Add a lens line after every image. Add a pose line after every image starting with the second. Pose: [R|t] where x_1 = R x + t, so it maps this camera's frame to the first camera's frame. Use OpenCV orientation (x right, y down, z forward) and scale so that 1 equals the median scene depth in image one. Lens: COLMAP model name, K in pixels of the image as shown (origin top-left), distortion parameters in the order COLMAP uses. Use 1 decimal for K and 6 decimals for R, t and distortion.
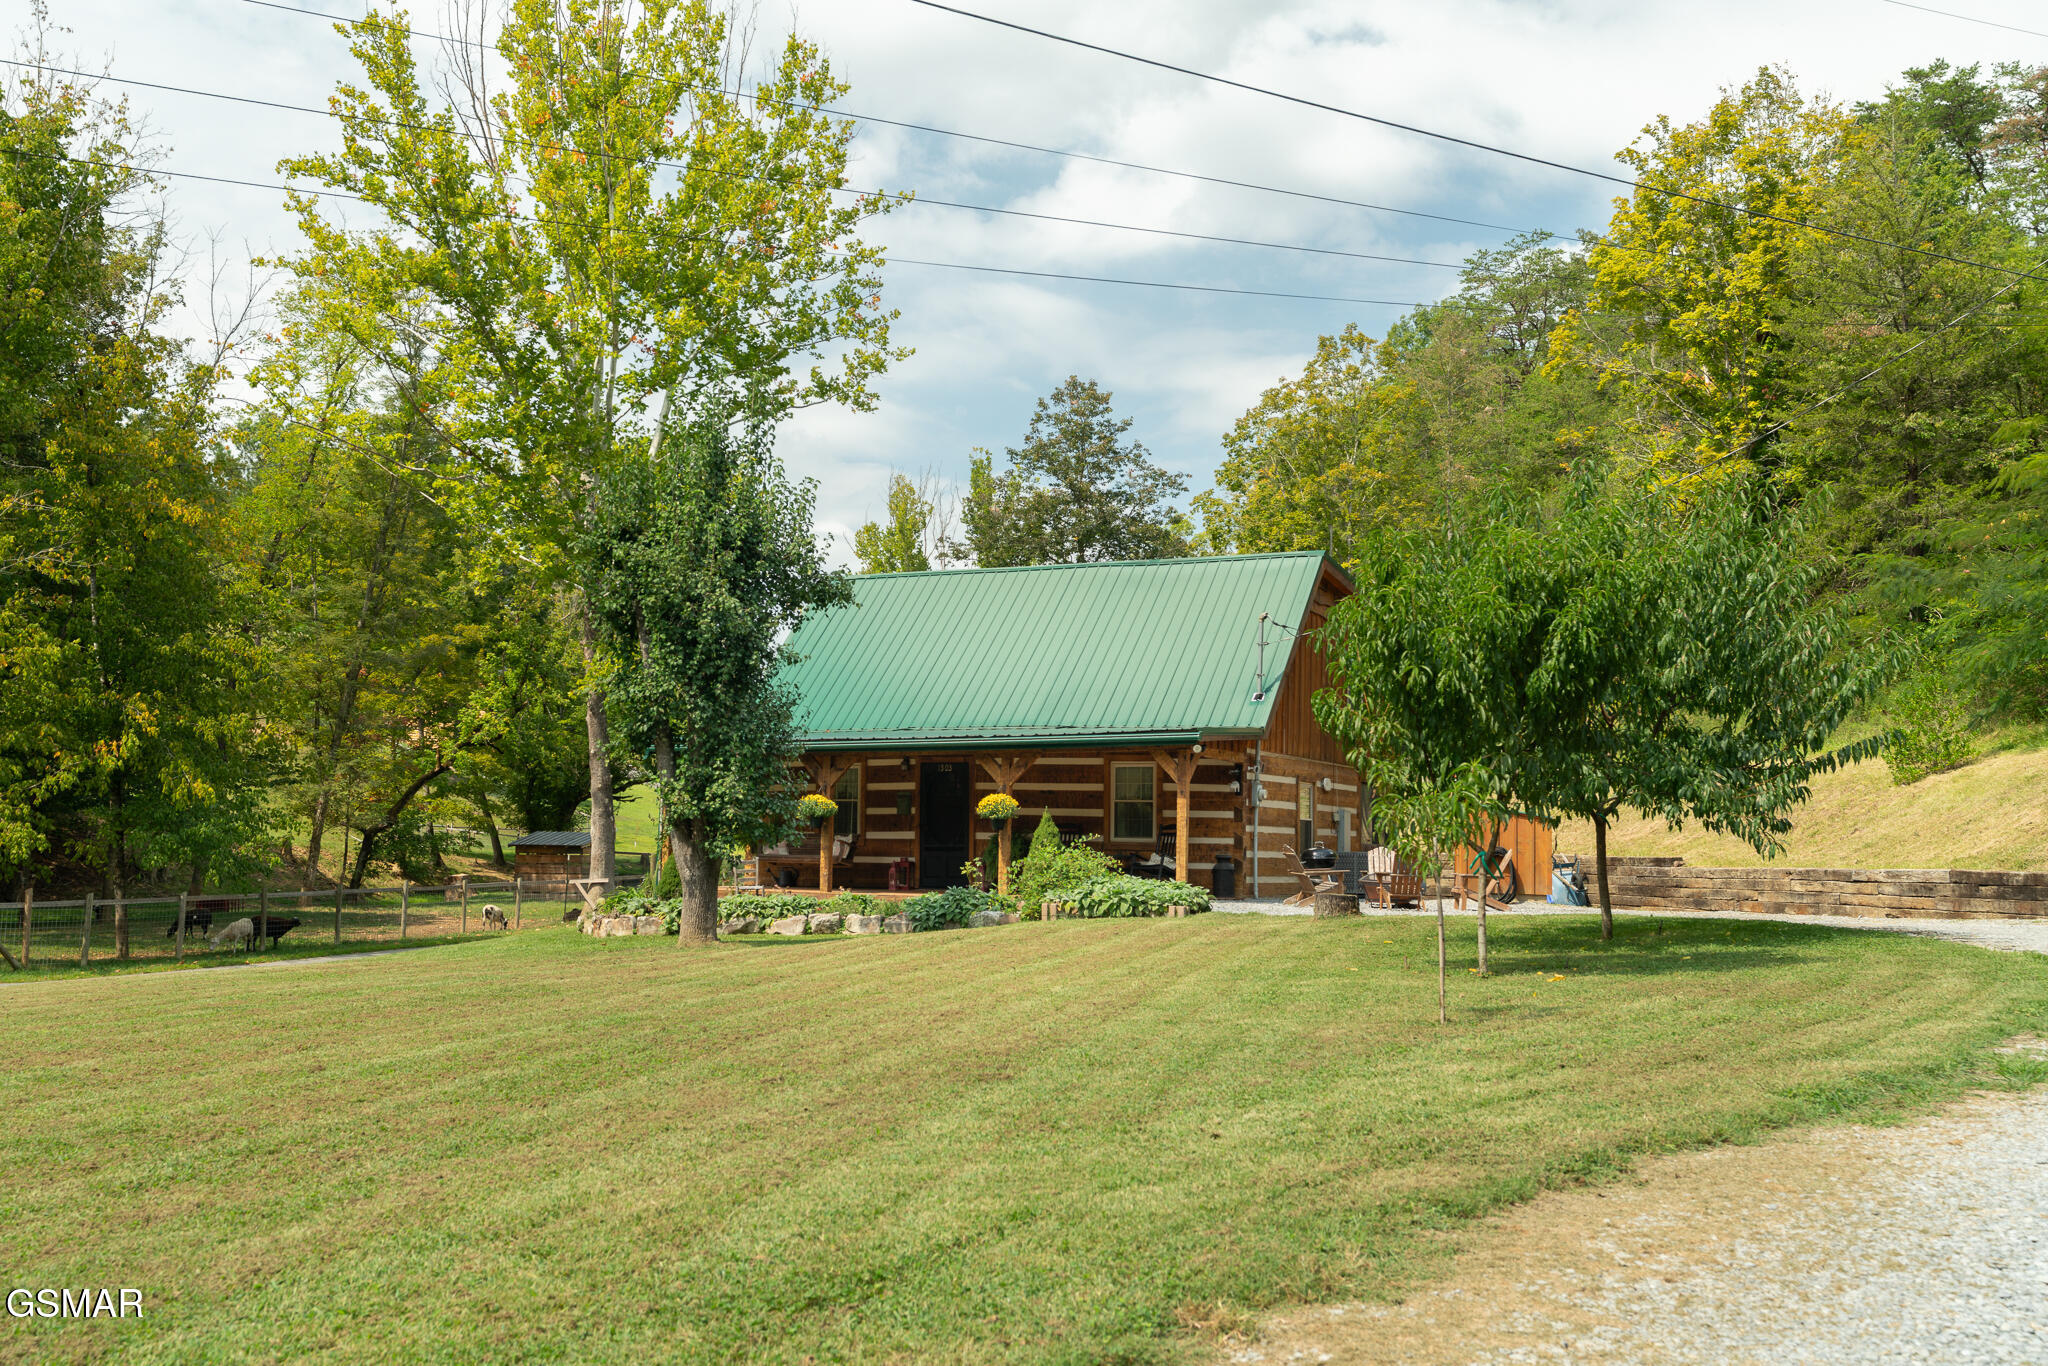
lens RADIAL K [[2011.0, 0, 1024.0], [0, 2011.0, 683.0], [0, 0, 1]] dist [-0.000200, -0.003070]
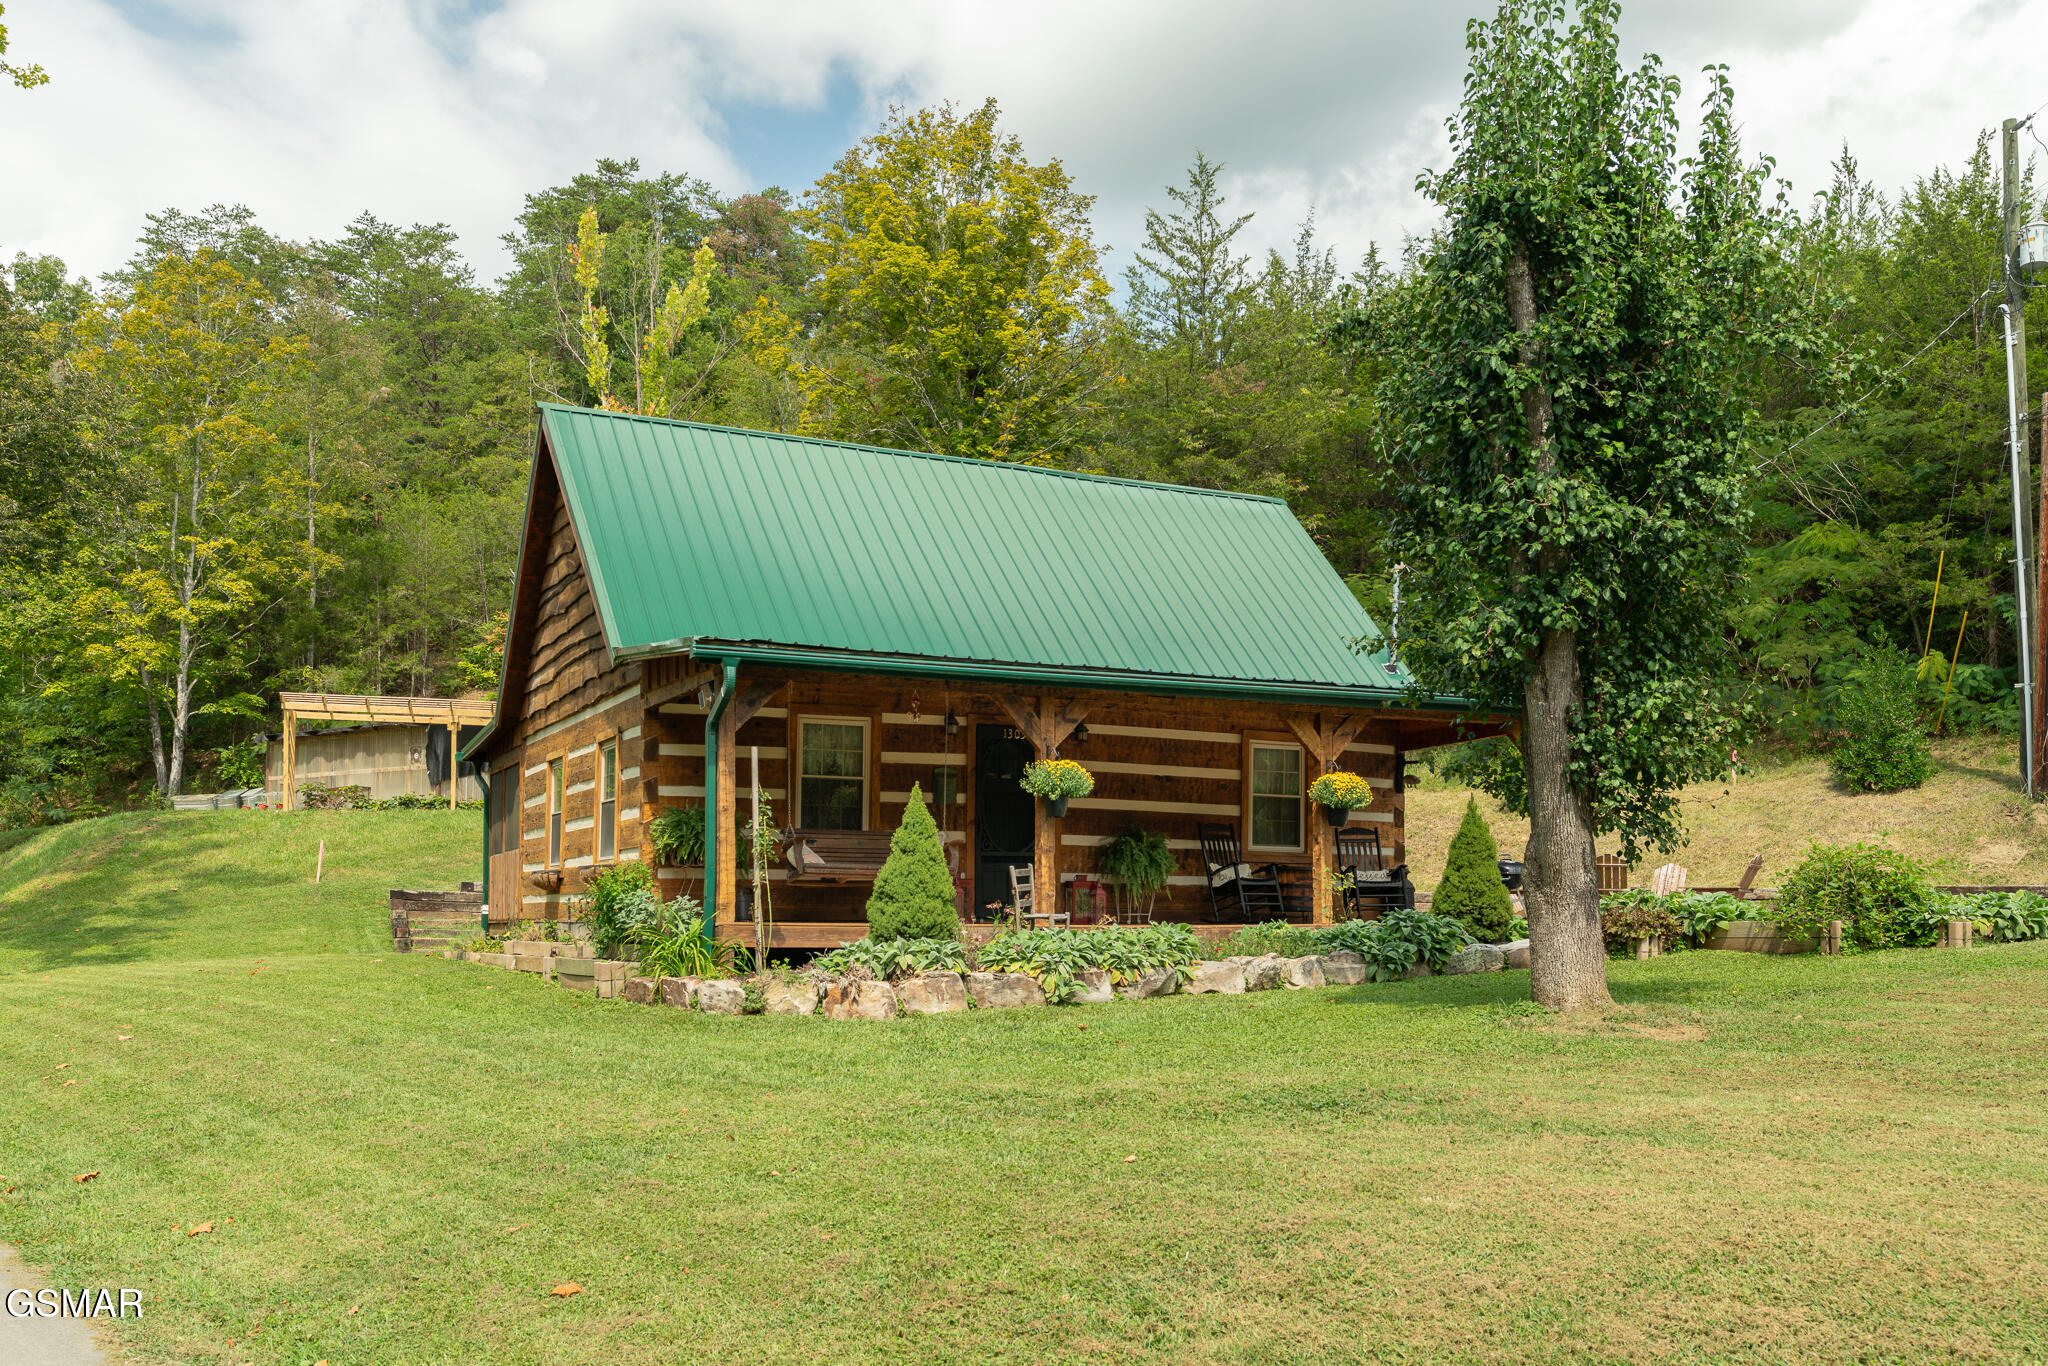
lens RADIAL K [[1871.6, 0, 1024.0], [0, 1871.6, 683.0], [0, 0, 1]] dist [-0.003512, -0.014194]
pose [[0.608293, 0.091029, 0.788475, -0.508562], [-0.061371, 0.995822, -0.067621, 0.065800], [-0.791337, -0.007256, 0.611338, 0.625311]]
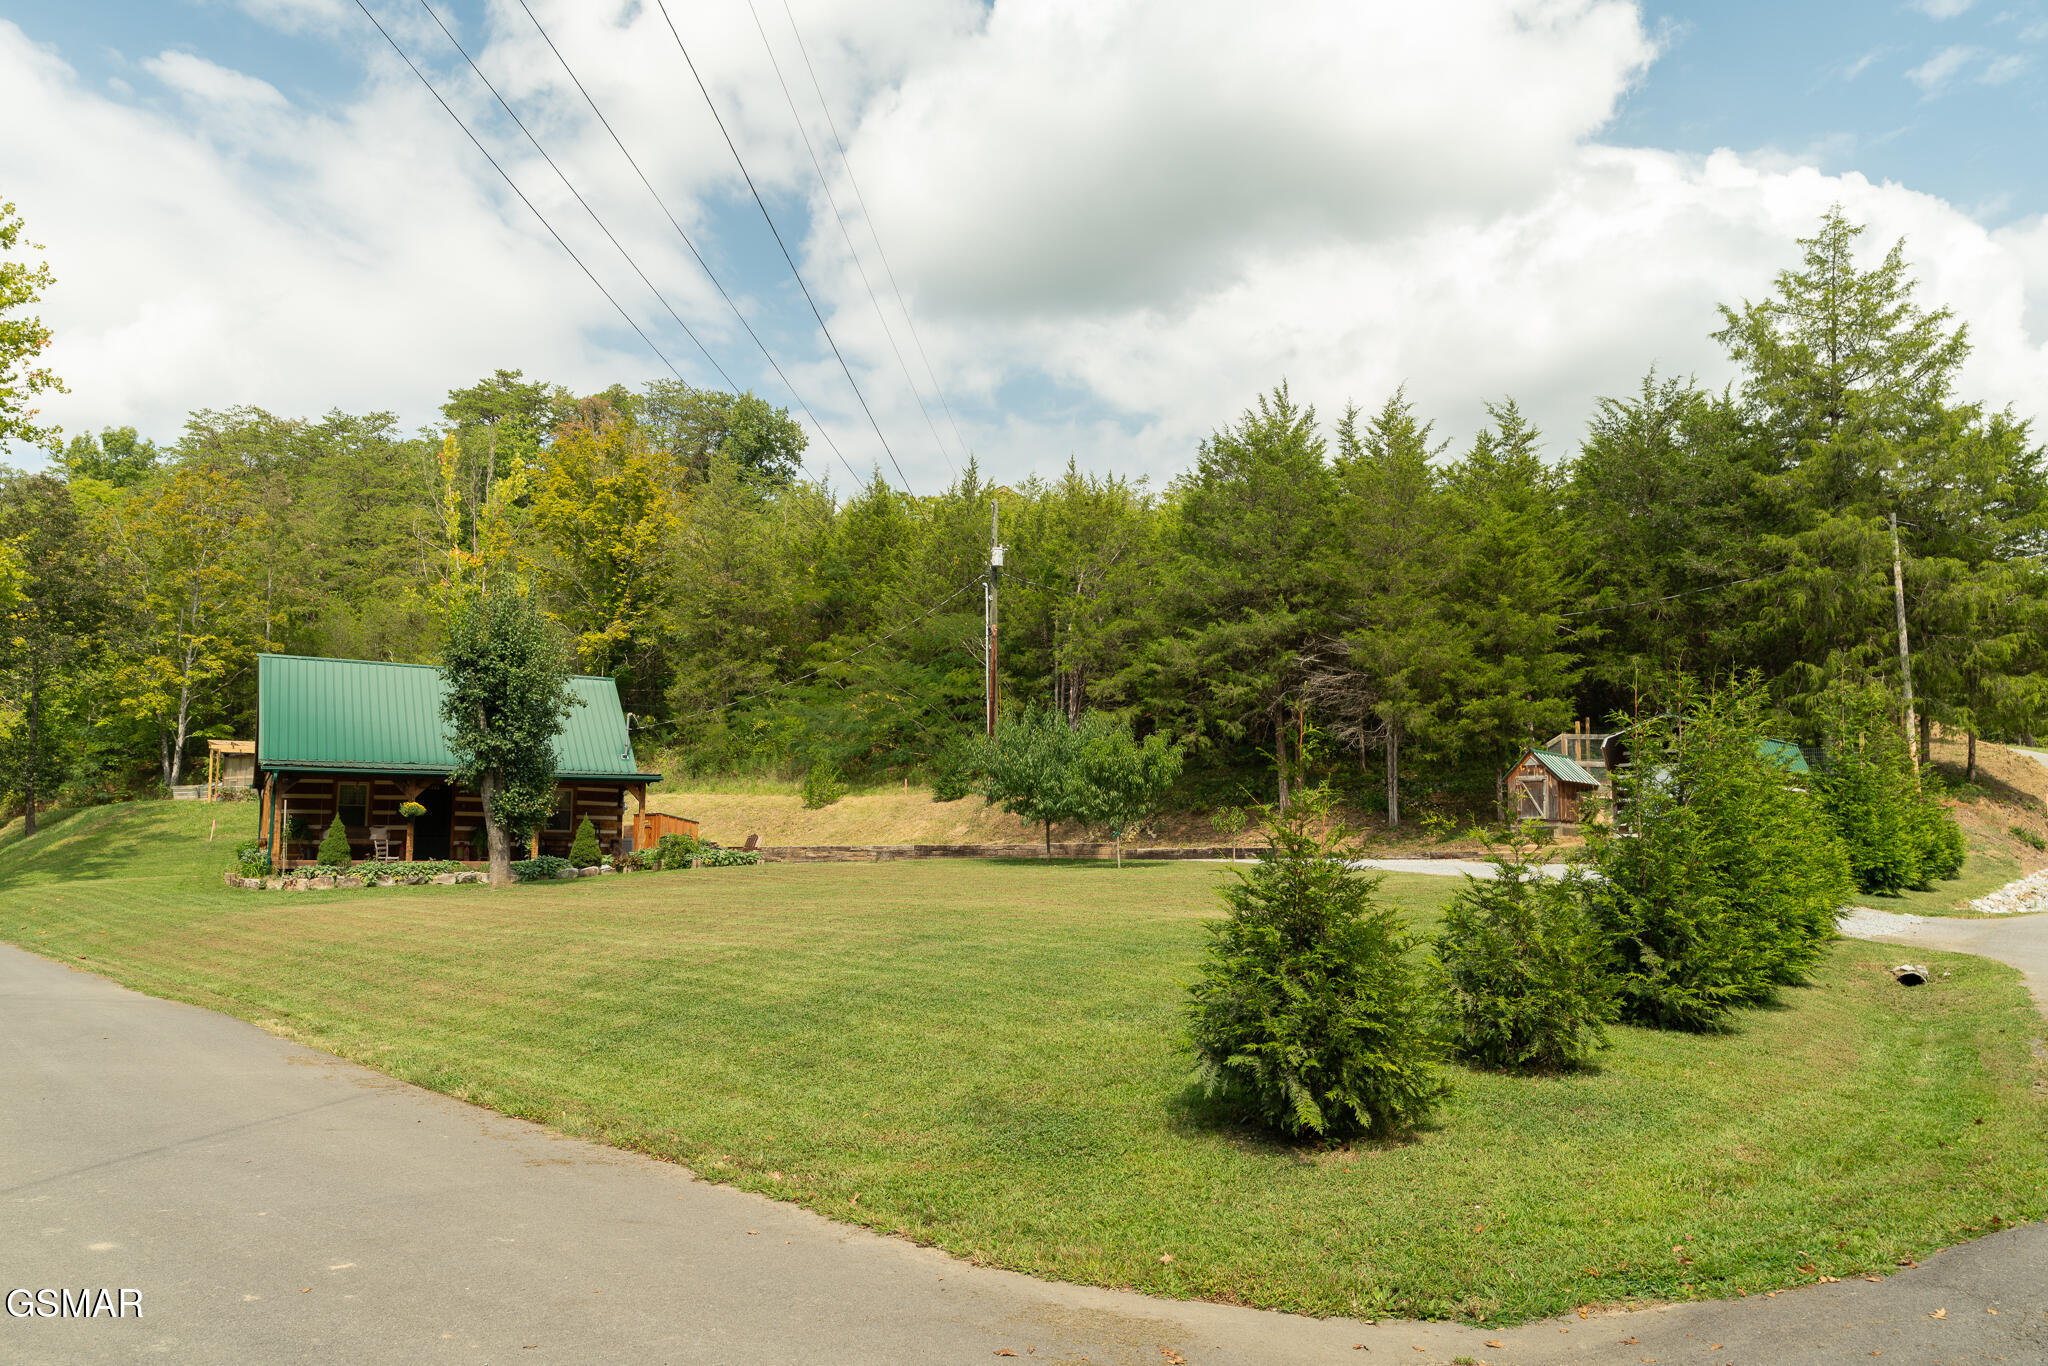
lens RADIAL K [[1451.9, 0, 1023.5], [0, 1451.9, 603.5], [0, 0, 1]] dist [0.007073, 0.004493]
pose [[0.562513, 0.135279, 0.815646, -0.771283], [-0.065914, 0.990721, -0.118858, 0.001702], [-0.824157, 0.013096, 0.566210, -0.101107]]
